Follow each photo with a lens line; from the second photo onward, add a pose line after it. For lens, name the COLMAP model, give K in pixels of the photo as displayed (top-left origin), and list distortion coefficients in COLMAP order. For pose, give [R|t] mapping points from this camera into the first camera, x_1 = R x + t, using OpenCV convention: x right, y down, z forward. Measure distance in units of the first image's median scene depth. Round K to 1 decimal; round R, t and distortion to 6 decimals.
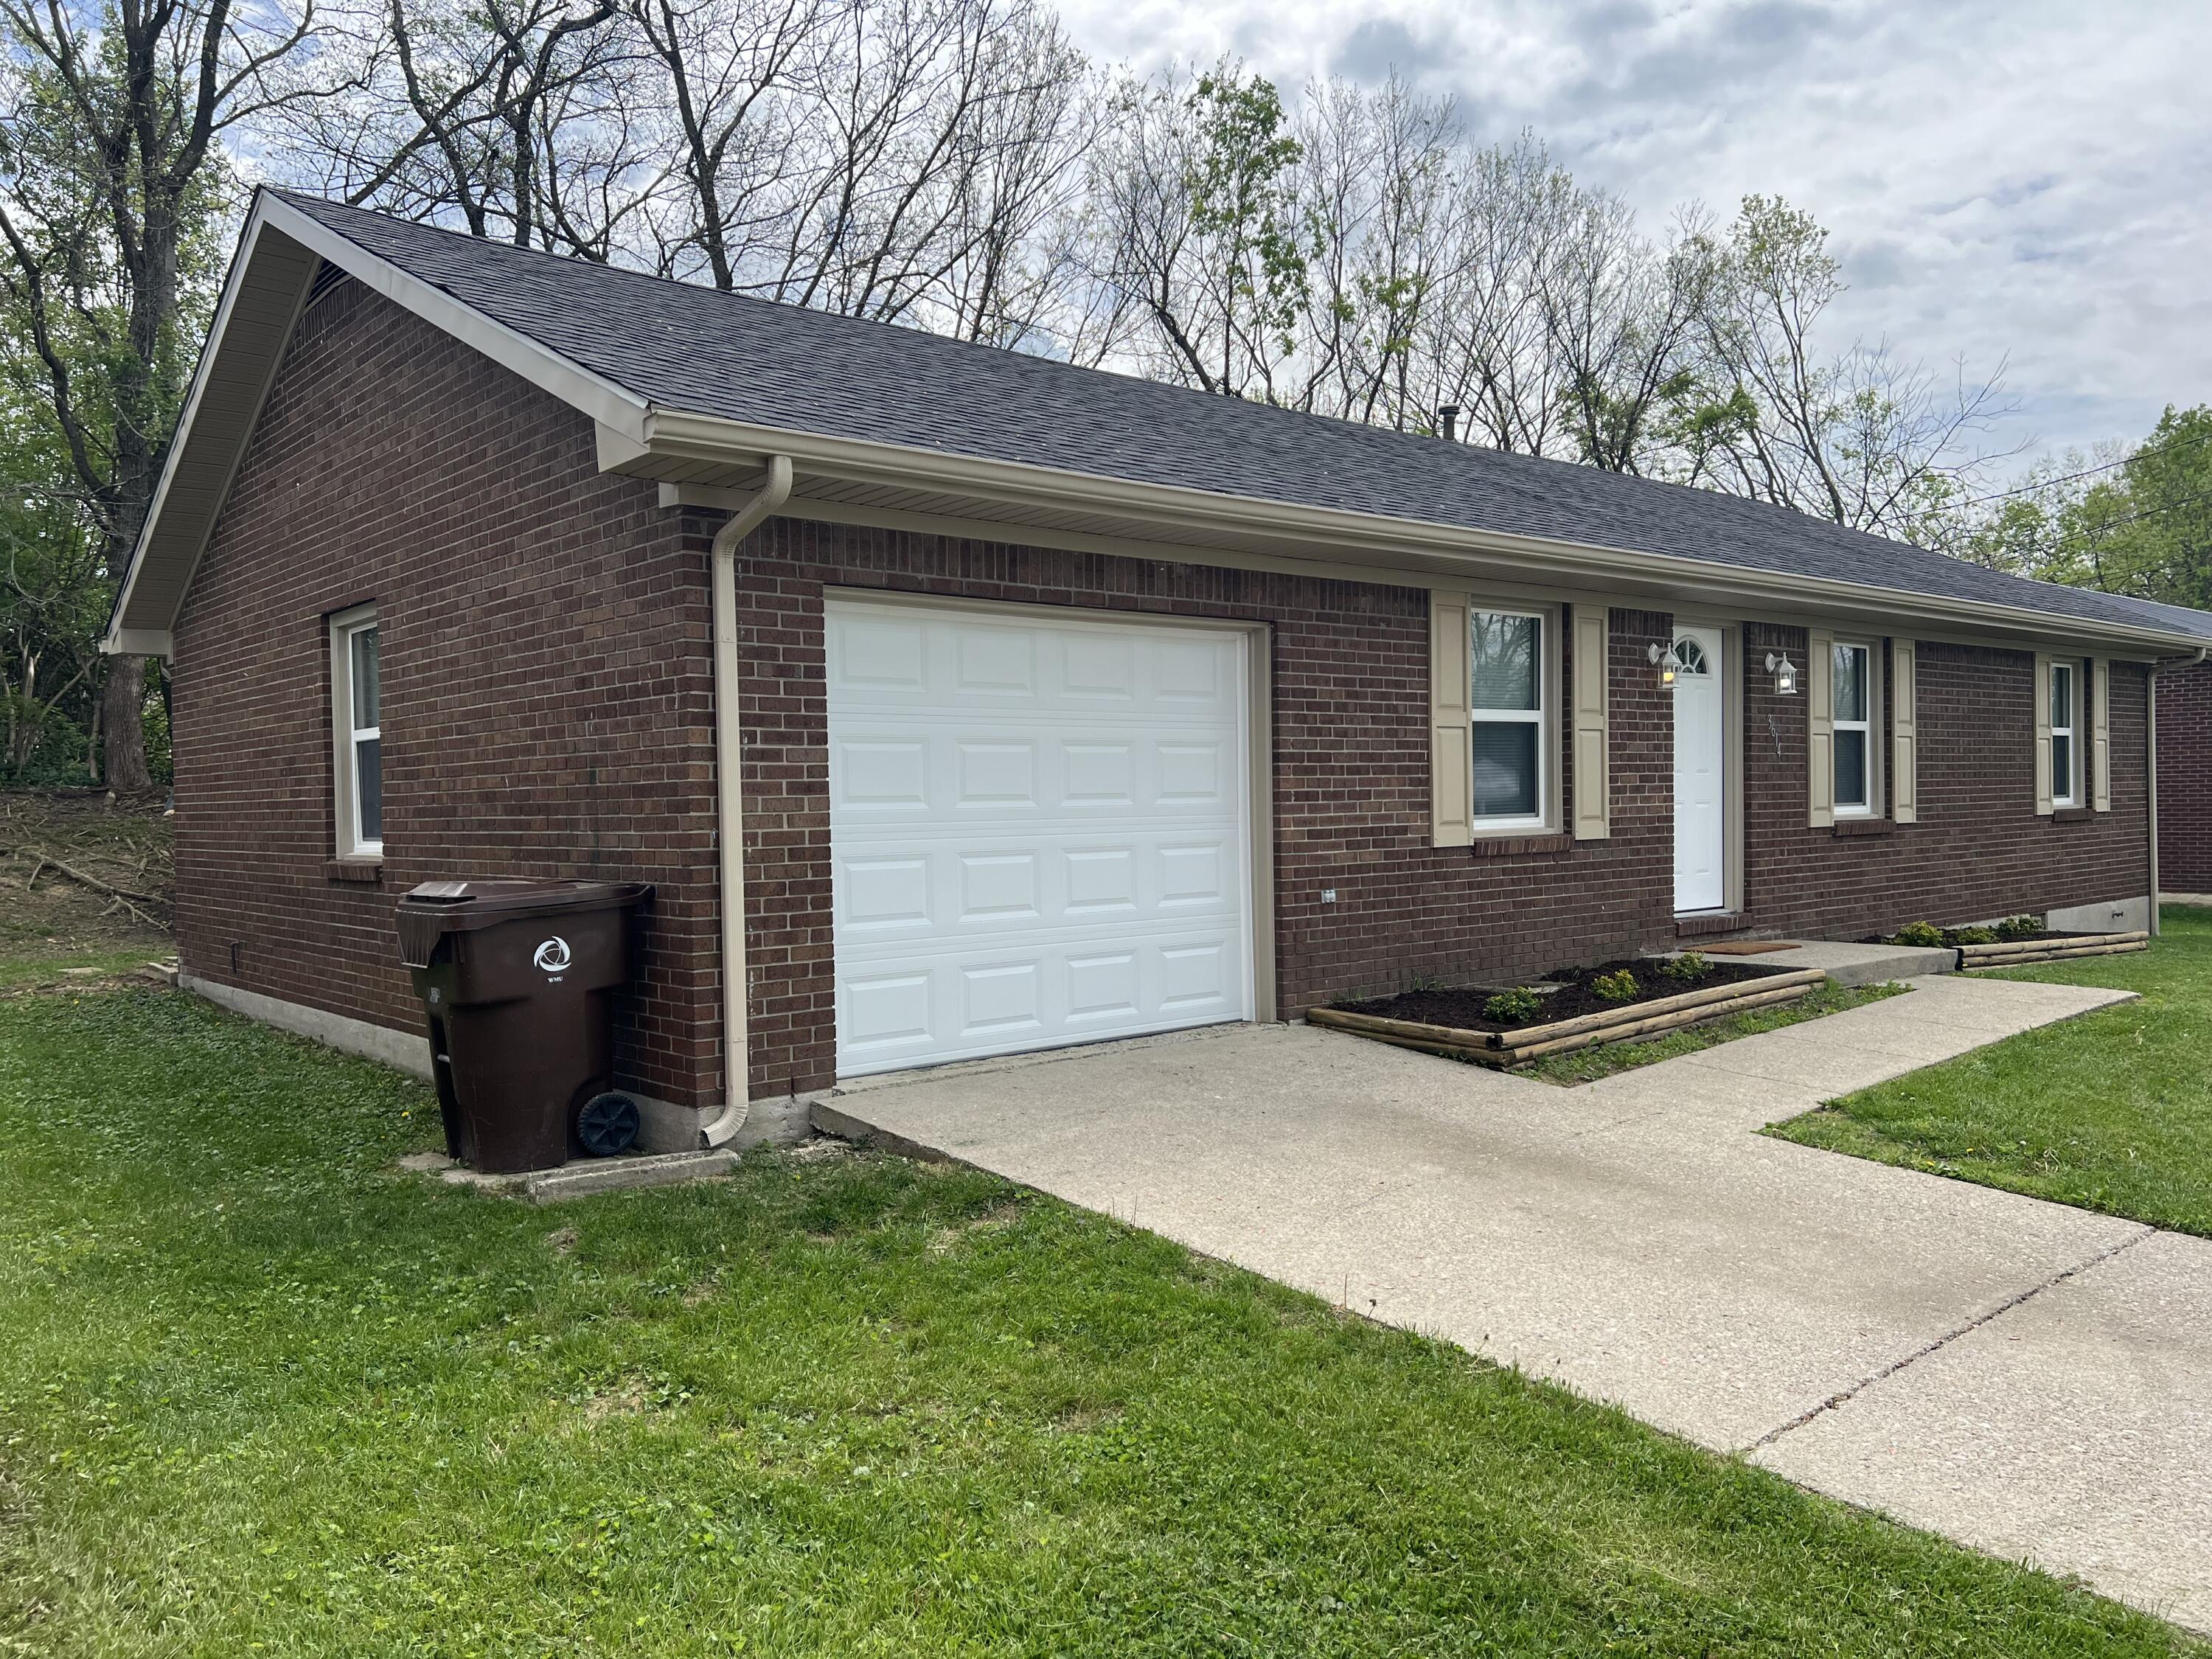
lens RADIAL K [[1655.8, 0, 1109.8], [0, 1655.8, 820.0], [0, 0, 1]] dist [0.029859, -0.008262]
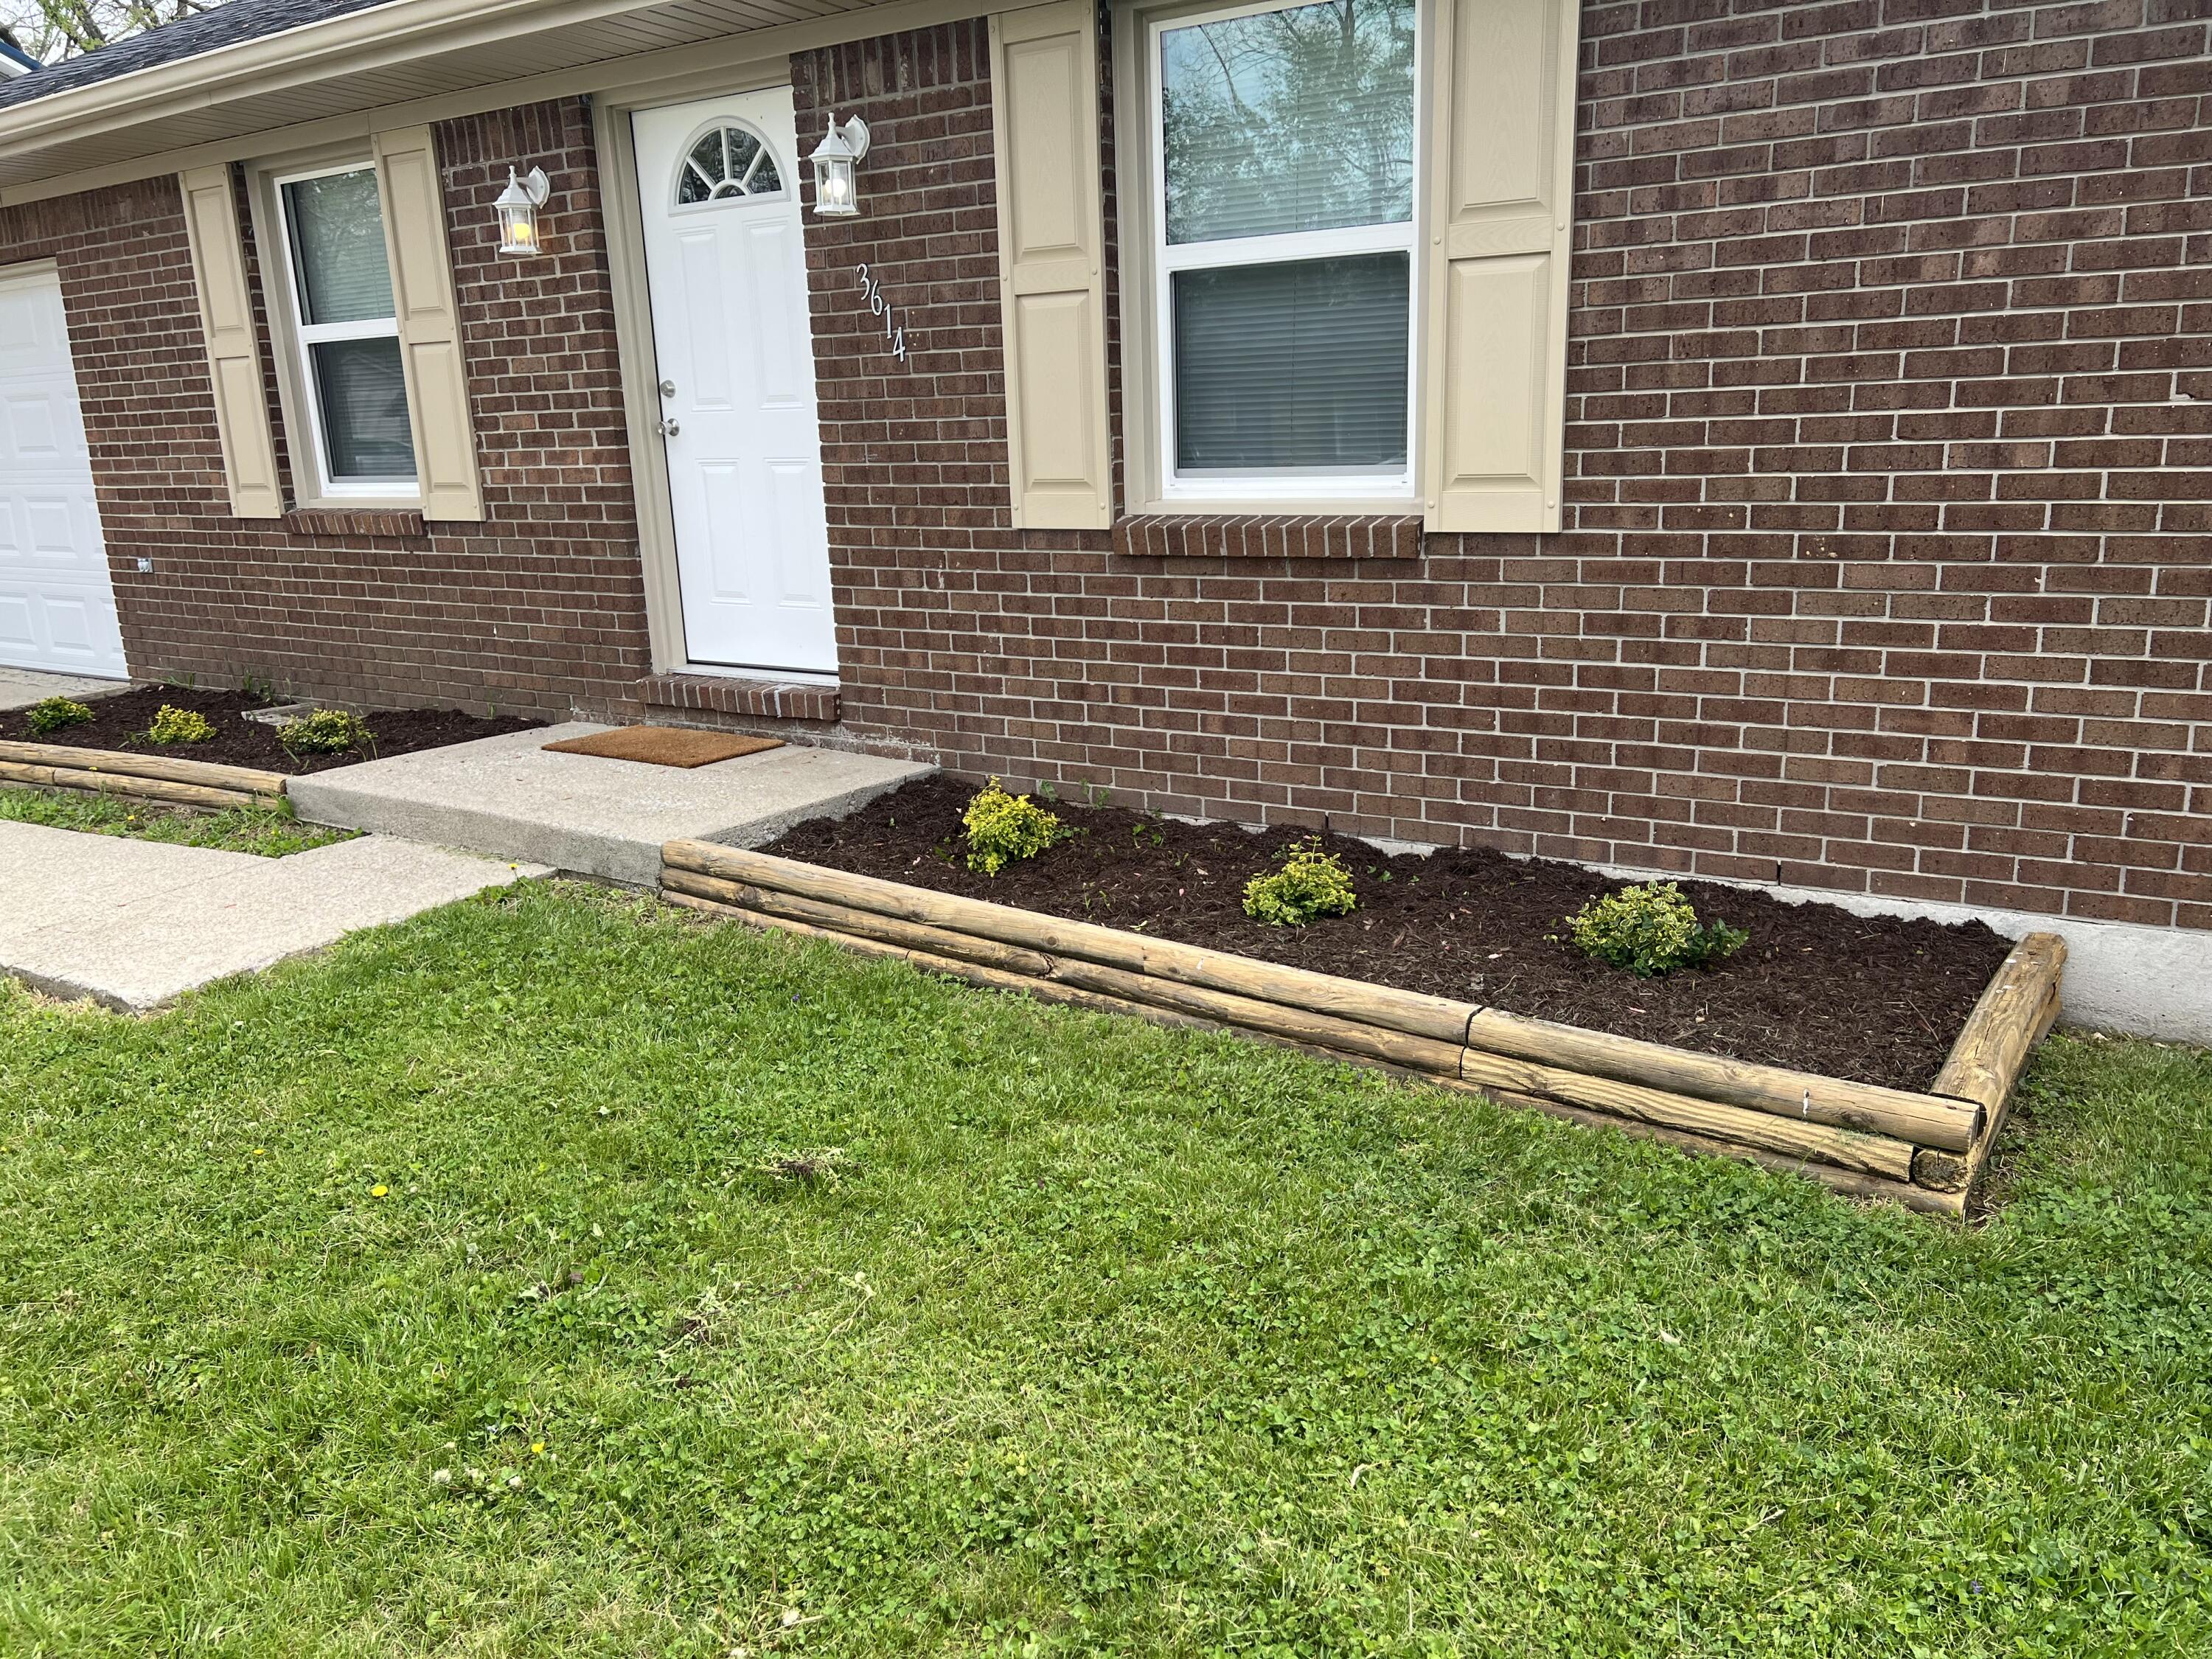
lens RADIAL K [[1655.8, 0, 1109.8], [0, 1655.8, 820.0], [0, 0, 1]] dist [0.029859, -0.008262]
pose [[0.283038, 0.229754, -0.931183, 1.059012], [0.009422, 0.970171, 0.242237, -0.031759], [0.959062, -0.077336, 0.272431, 1.136413]]
